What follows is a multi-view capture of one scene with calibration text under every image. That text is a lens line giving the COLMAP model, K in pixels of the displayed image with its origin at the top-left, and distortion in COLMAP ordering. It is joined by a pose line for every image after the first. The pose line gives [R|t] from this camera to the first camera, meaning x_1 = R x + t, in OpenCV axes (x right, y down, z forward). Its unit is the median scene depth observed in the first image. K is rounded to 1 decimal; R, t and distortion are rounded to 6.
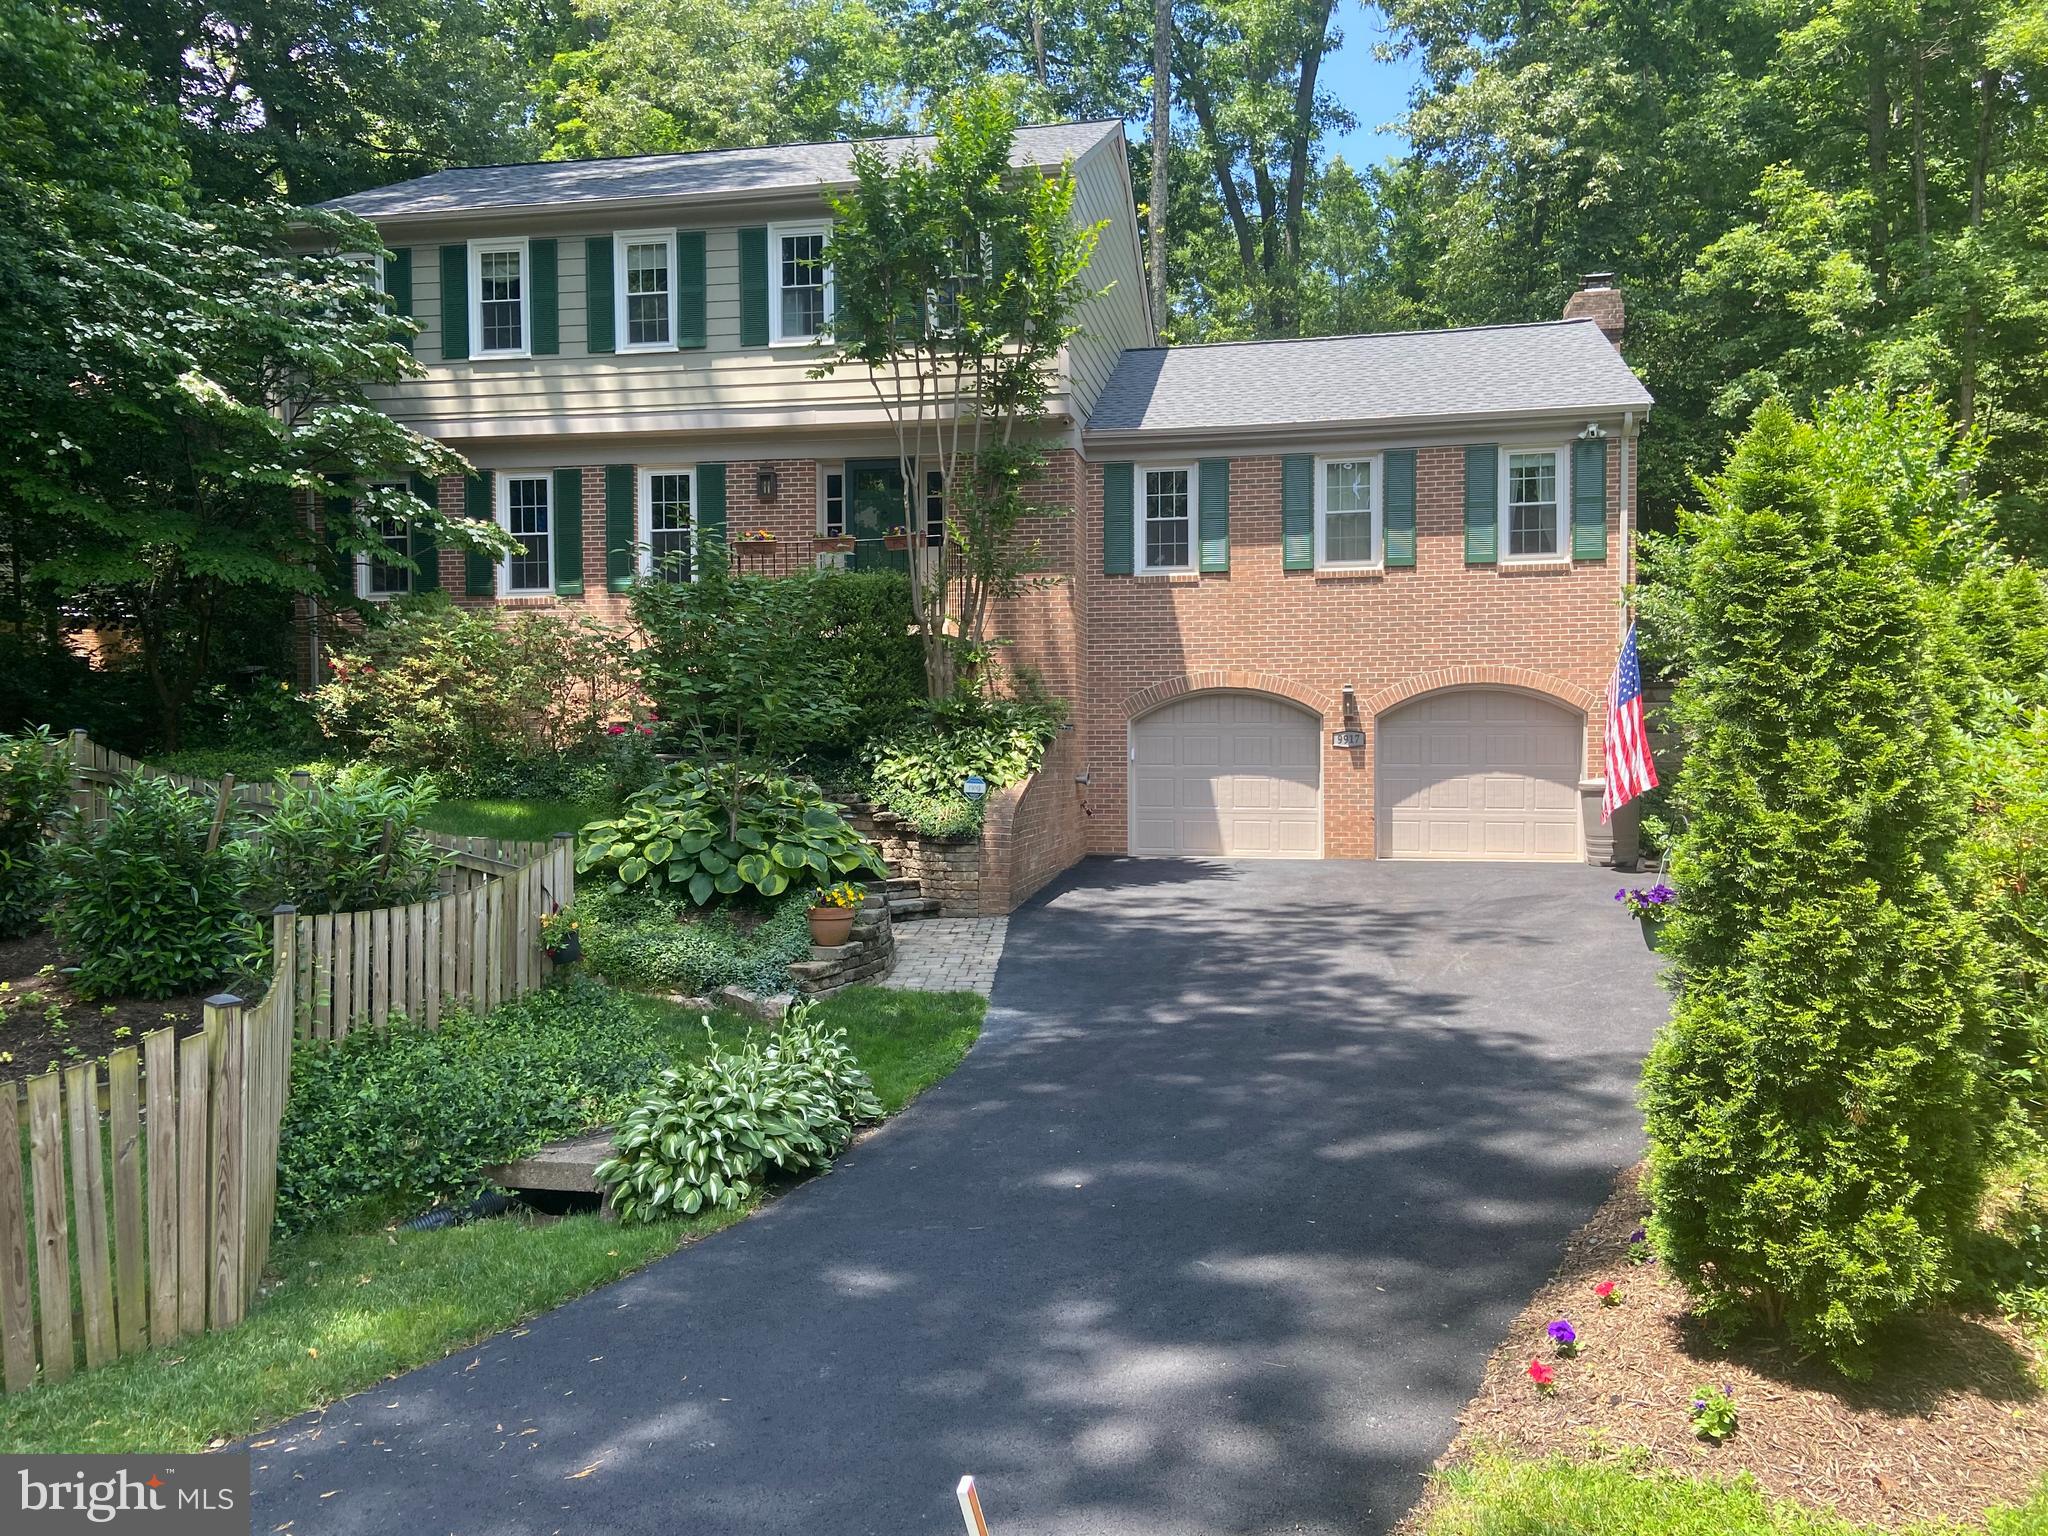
lens RADIAL K [[1525.1, 0, 1014.4], [0, 1525.1, 756.6], [0, 0, 1]] dist [0.128310, -0.155793]
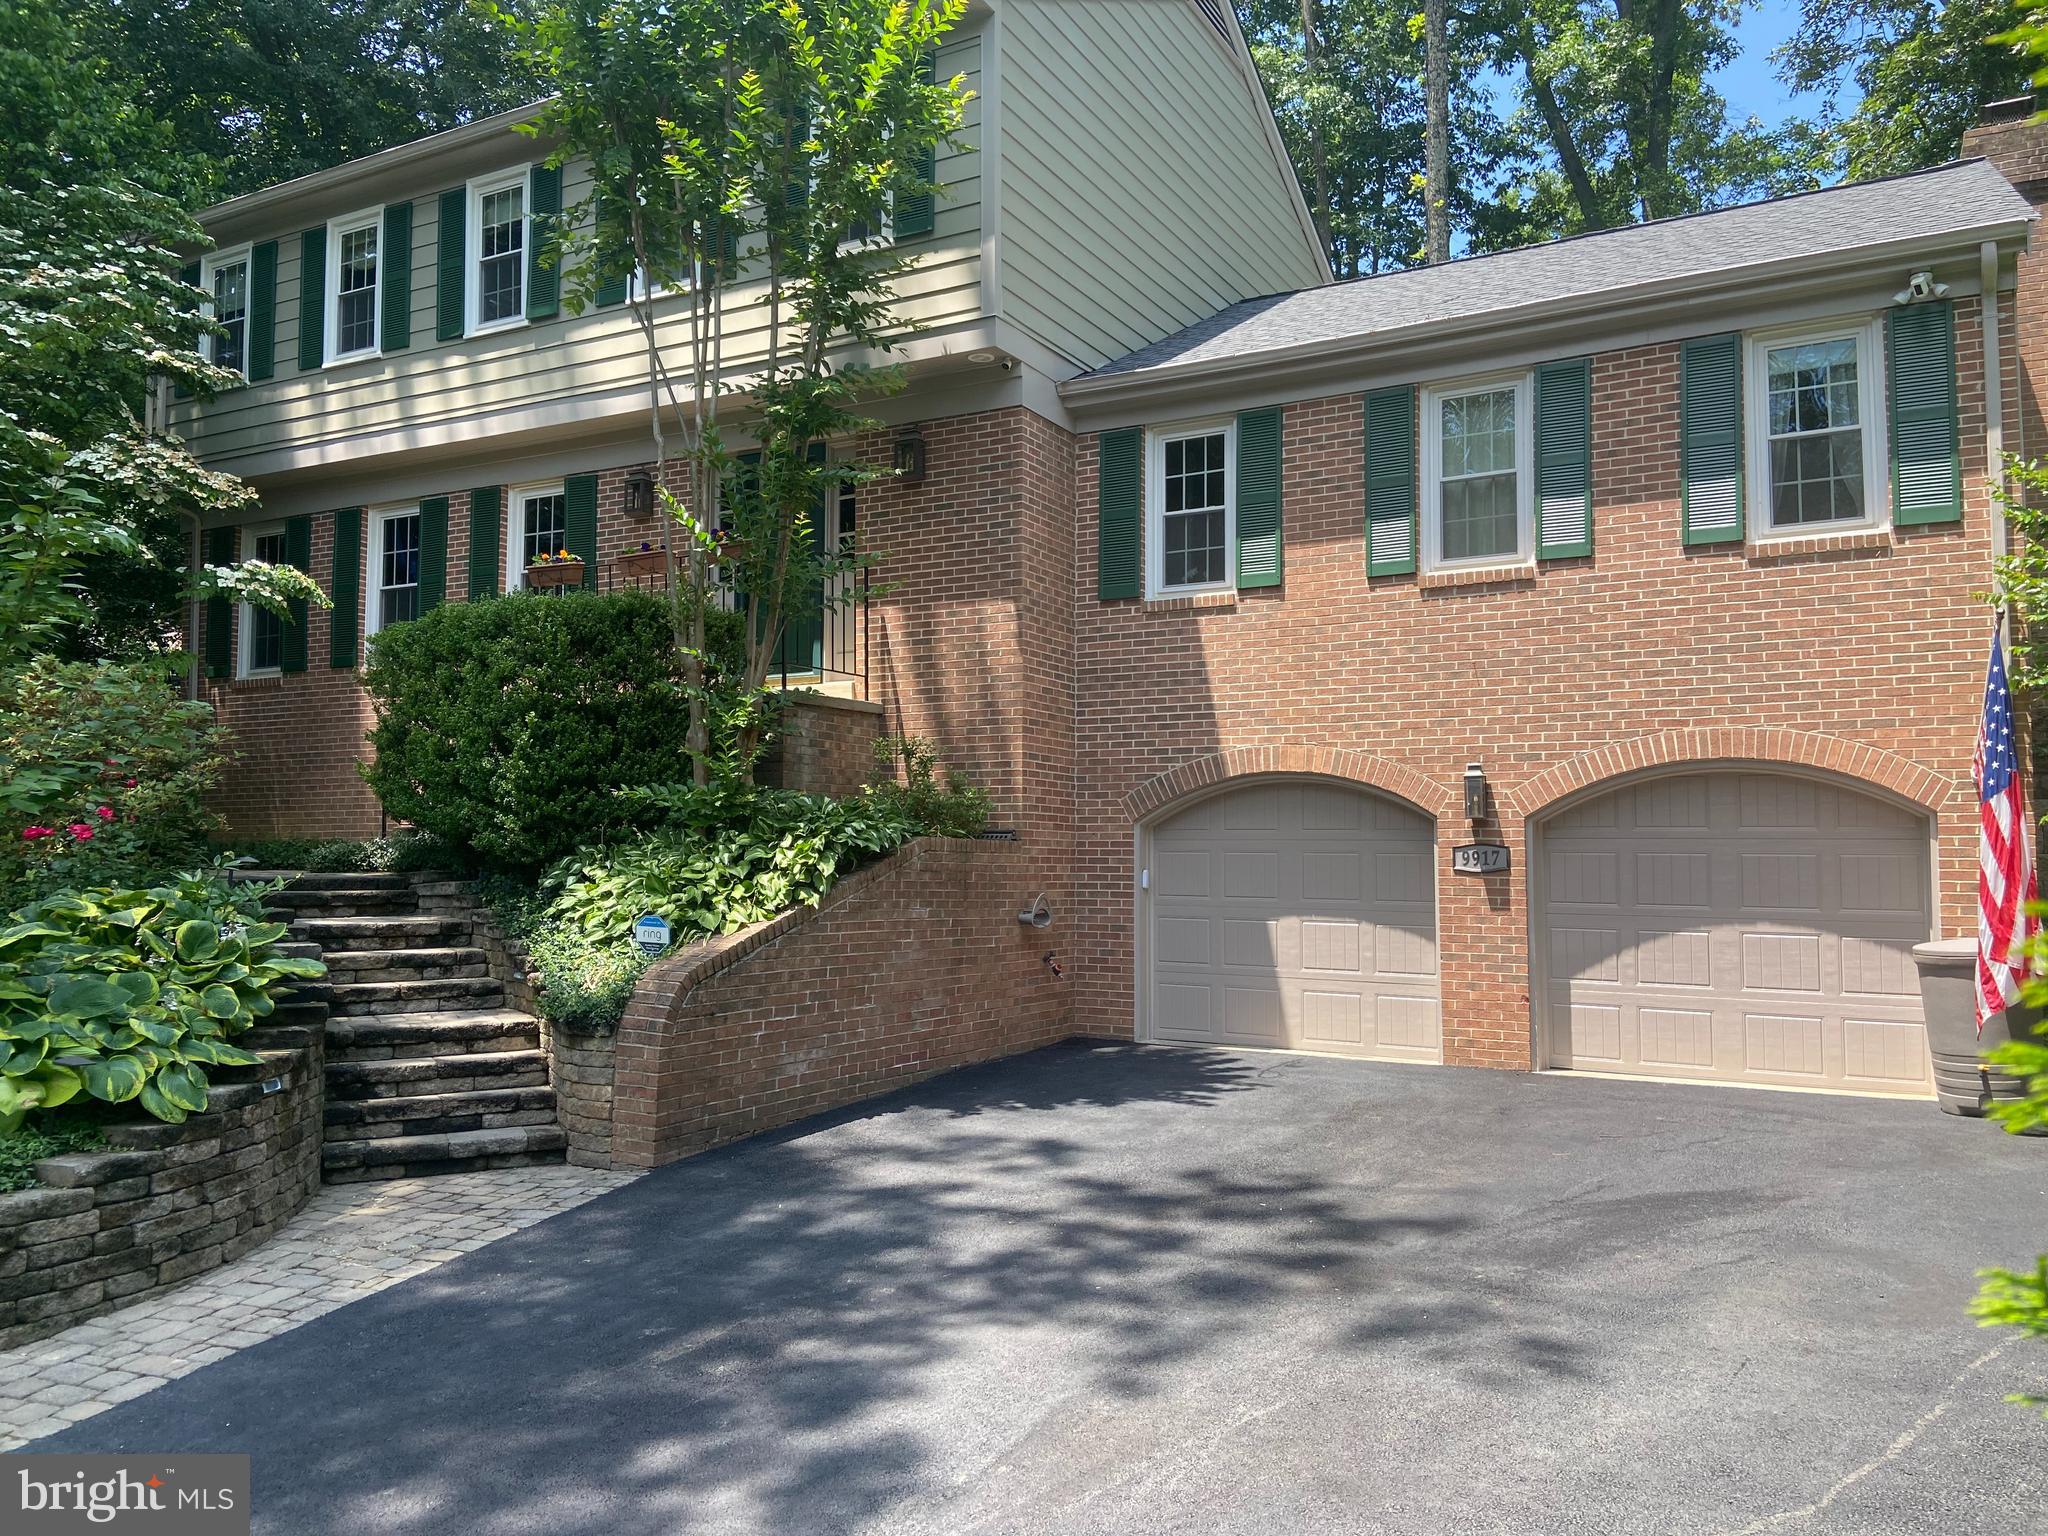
lens RADIAL K [[1525.1, 0, 1014.4], [0, 1525.1, 756.6], [0, 0, 1]] dist [0.128310, -0.155793]
pose [[0.951458, -0.012545, -0.307522, 0.228720], [-0.011824, 0.996942, -0.077251, -0.002653], [0.307550, 0.077137, 0.948400, 0.387159]]
